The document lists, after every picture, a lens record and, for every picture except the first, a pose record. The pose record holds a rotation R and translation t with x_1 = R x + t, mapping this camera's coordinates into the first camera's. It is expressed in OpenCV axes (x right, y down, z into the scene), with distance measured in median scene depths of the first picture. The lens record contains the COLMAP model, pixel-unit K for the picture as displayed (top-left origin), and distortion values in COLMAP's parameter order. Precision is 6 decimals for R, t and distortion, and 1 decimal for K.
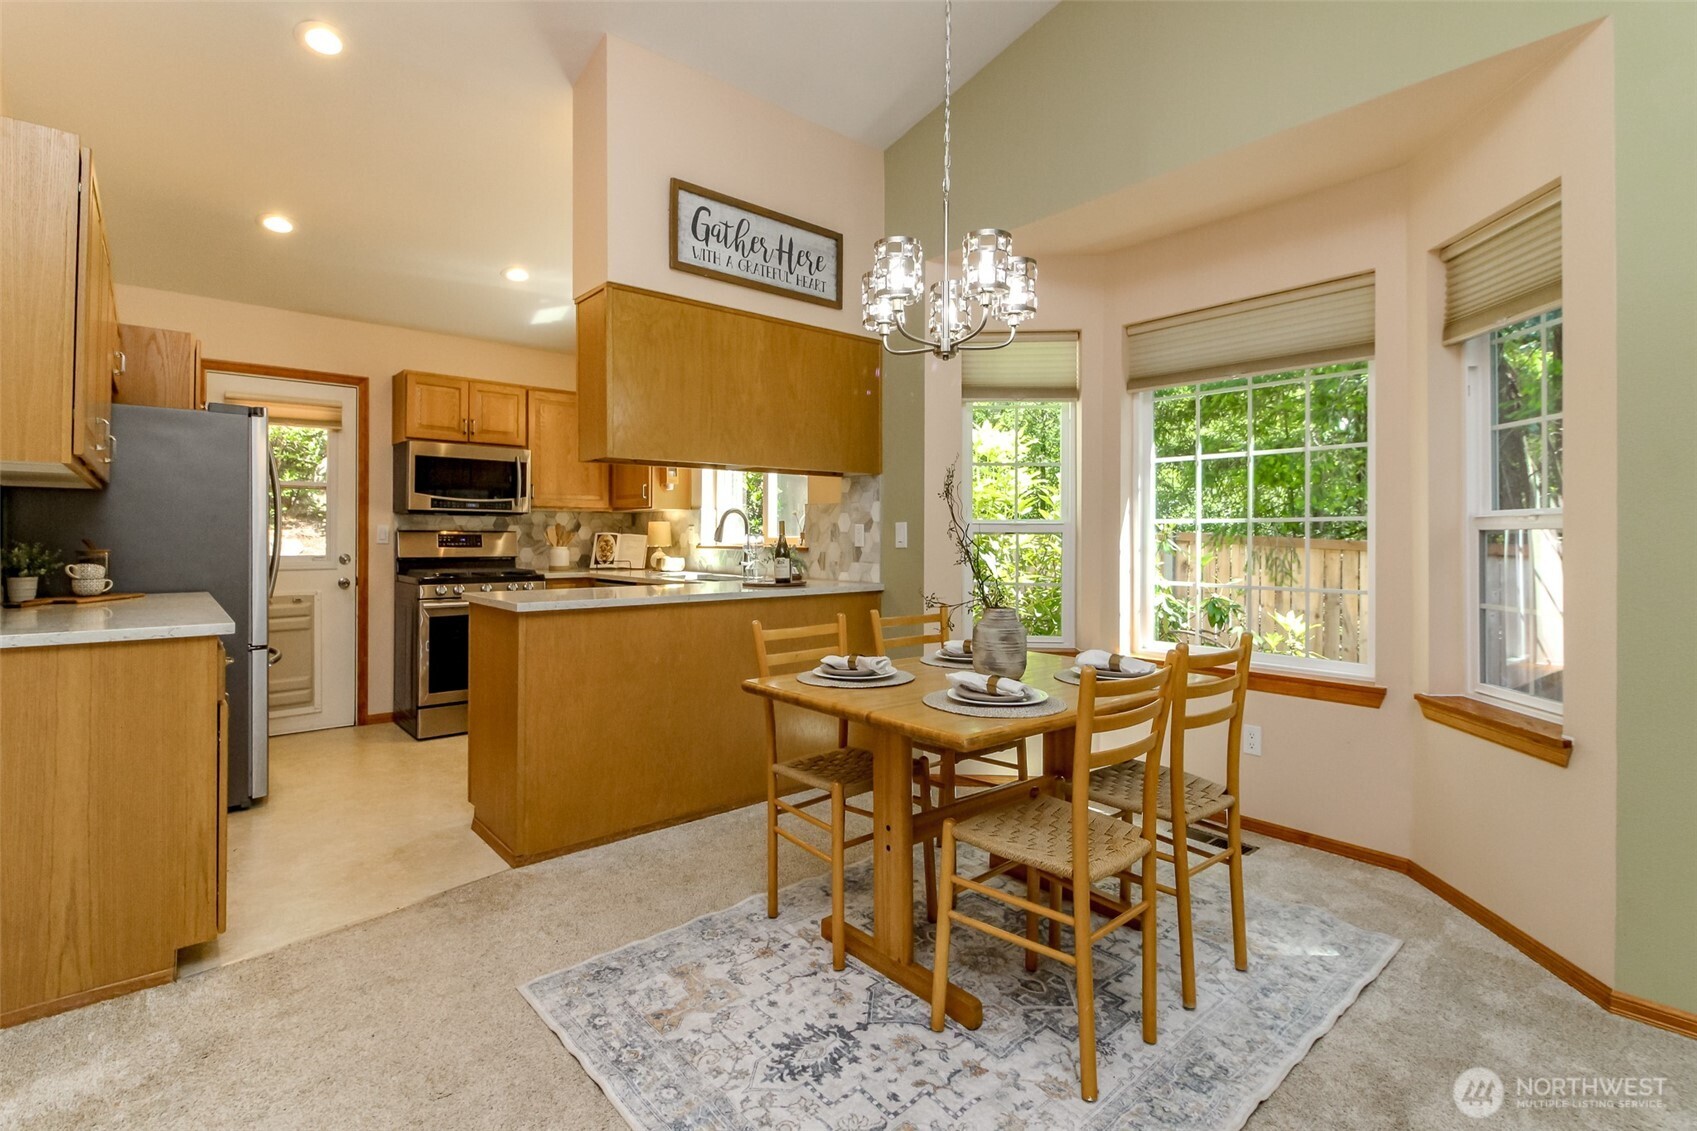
lens RADIAL K [[786.9, 0, 841.4], [0, 786.9, 537.5], [0, 0, 1]] dist [0.009749, -0.009011]
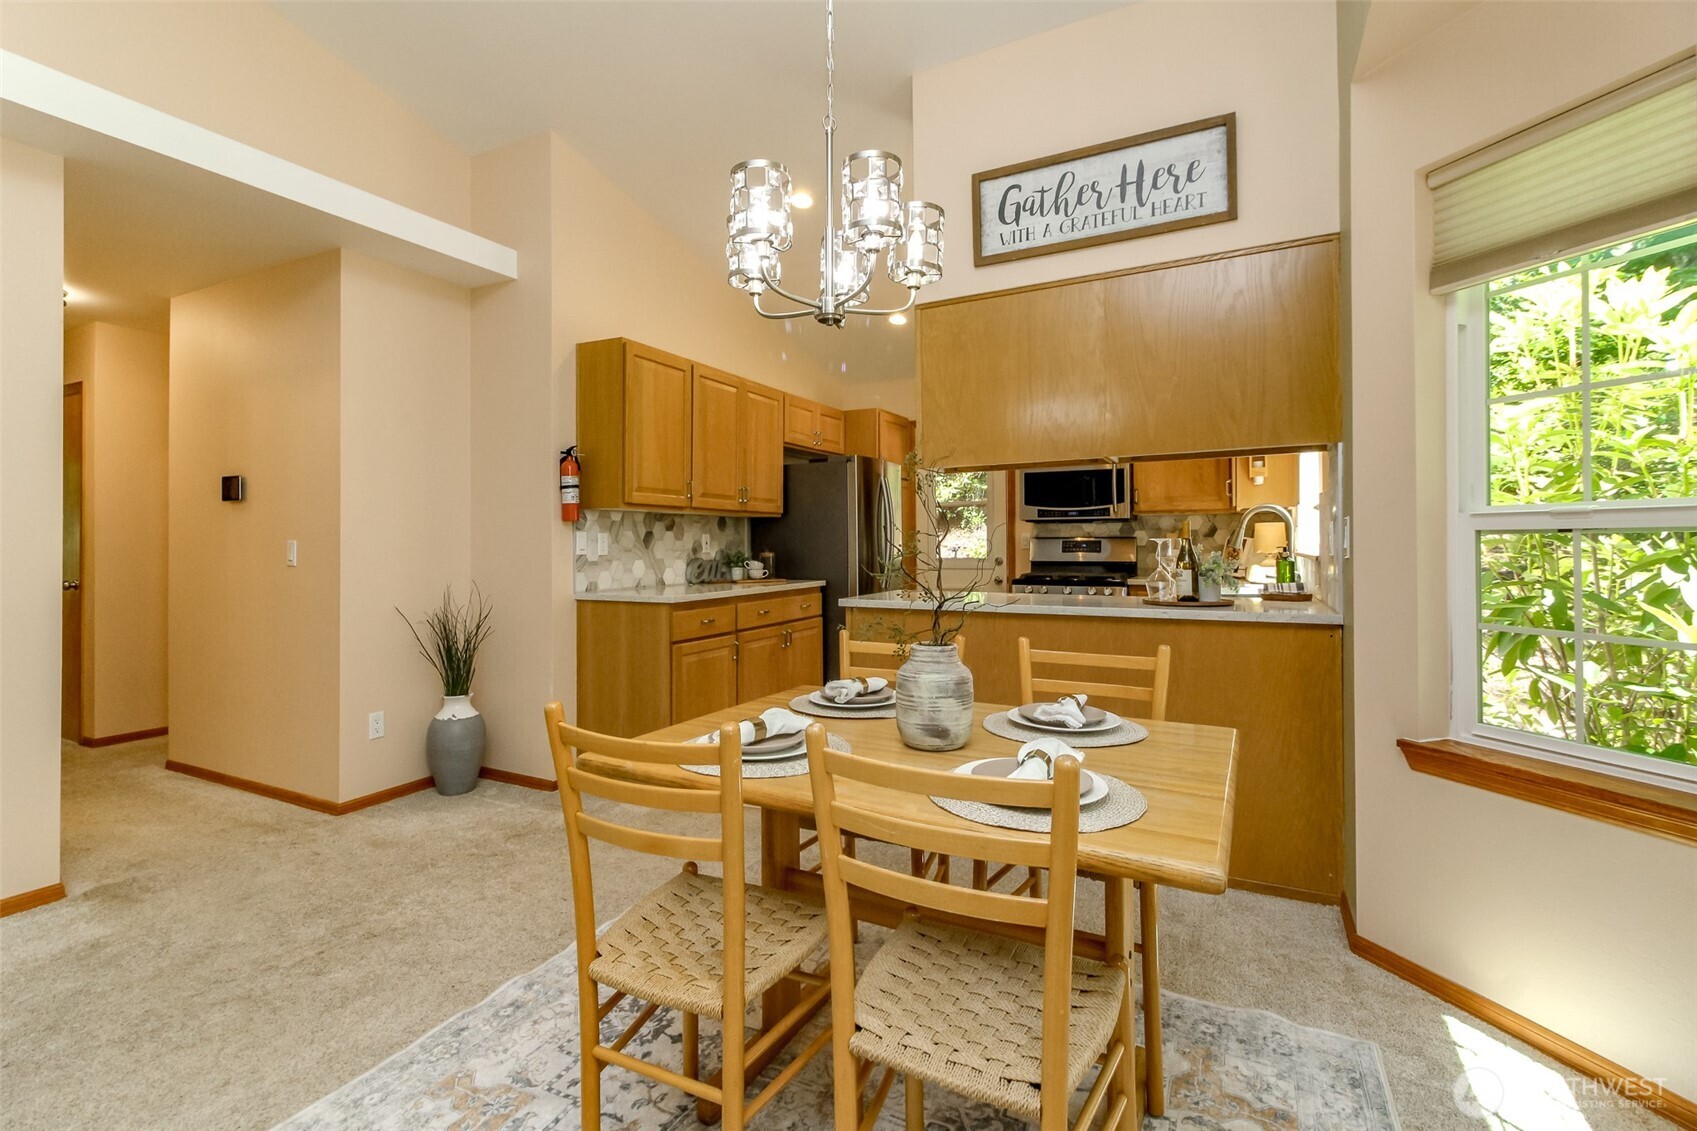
lens RADIAL K [[762.8, 0, 832.5], [0, 762.8, 539.8], [0, 0, 1]] dist [-0.000897, -0.000385]
pose [[0.363487, -0.009476, -0.931551, 0.402959], [0.006189, 0.999951, -0.007757, 0.001008], [0.931579, -0.002946, 0.363528, 0.332579]]
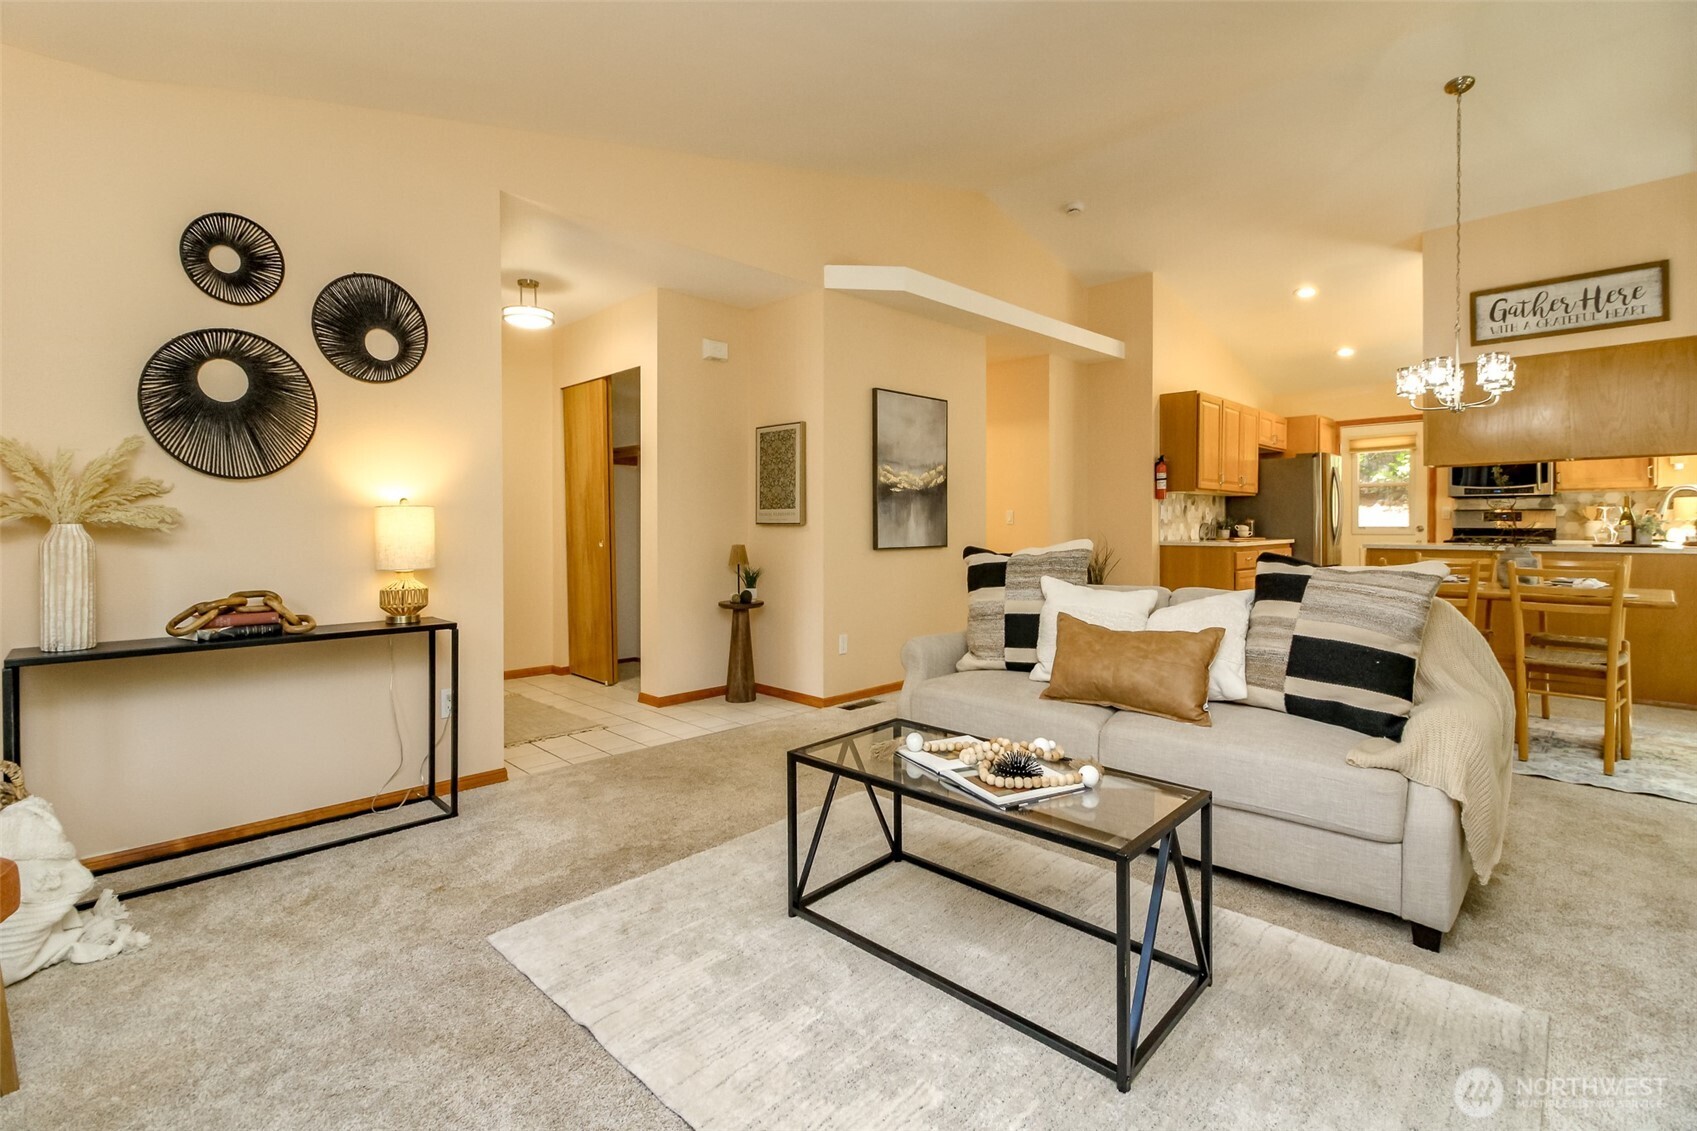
lens RADIAL K [[766.9, 0, 833.5], [0, 766.9, 528.6], [0, 0, 1]] dist [0.004166, -0.007832]
pose [[0.056224, 0.002621, -0.998415, 0.886933], [0.002511, 0.999993, 0.002767, 0.020622], [0.998415, -0.002663, 0.056217, -0.287224]]
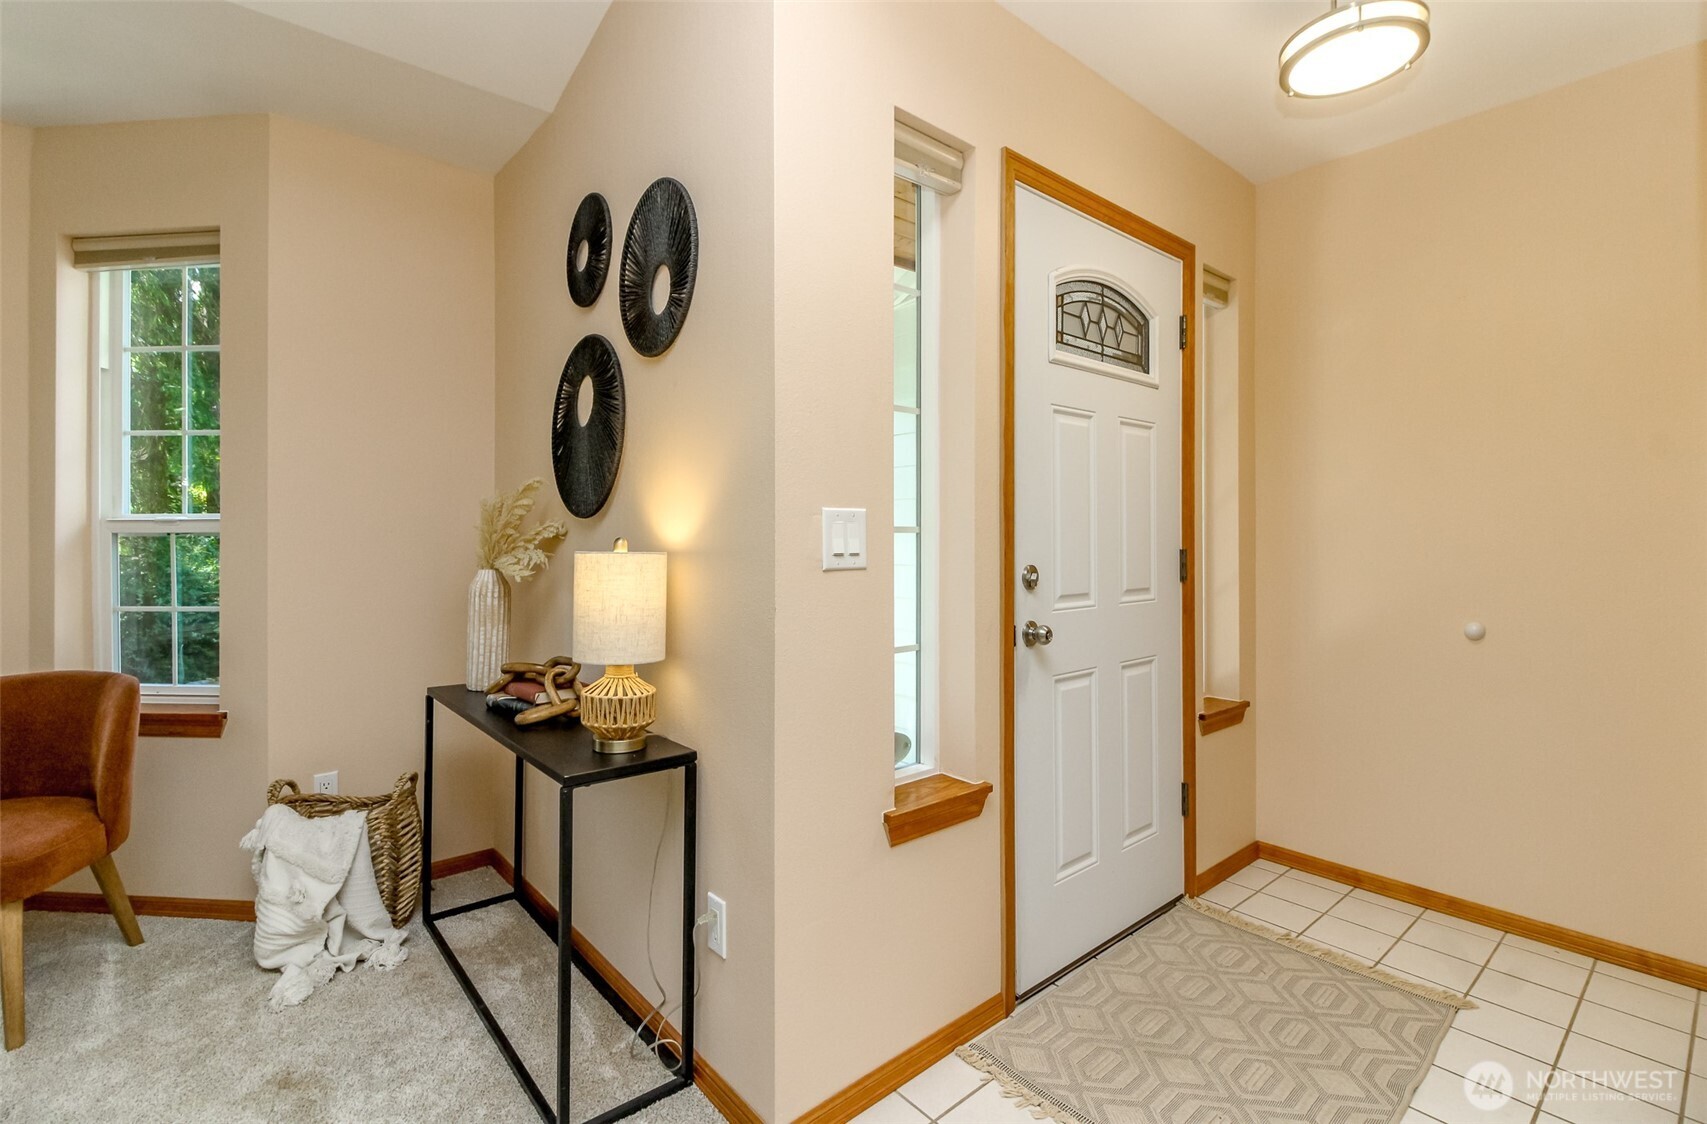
lens RADIAL K [[778.0, 0, 851.7], [0, 778.0, 534.8], [0, 0, 1]] dist [0.017897, -0.013044]
pose [[-0.999949, -0.003742, -0.009365, 0.144961], [-0.003730, 0.999992, -0.001263, -0.003128], [0.009370, -0.001228, -0.999955, -0.232320]]
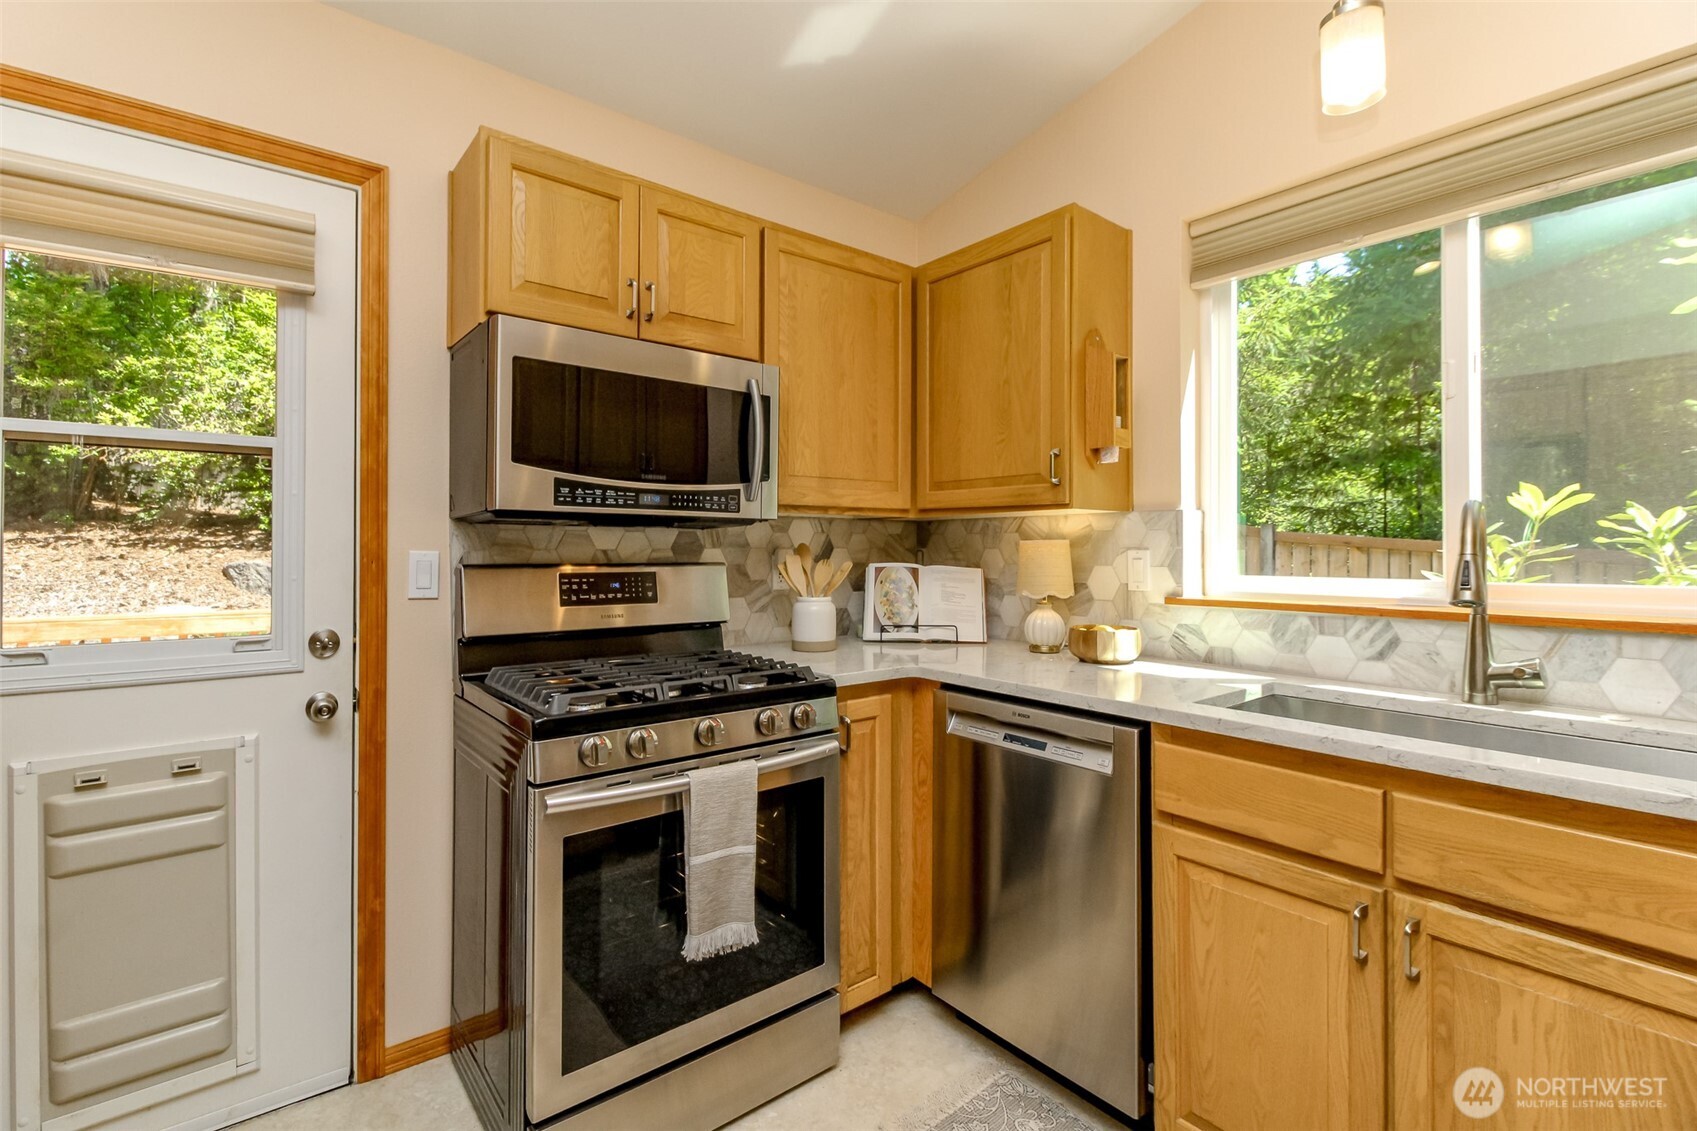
lens RADIAL K [[762.8, 0, 832.5], [0, 762.8, 539.8], [0, 0, 1]] dist [-0.000897, -0.000385]
pose [[0.999079, -0.001905, -0.042857, -0.385418], [0.001321, 0.999906, -0.013655, -0.016874], [0.042879, 0.013586, 0.998988, 0.668665]]
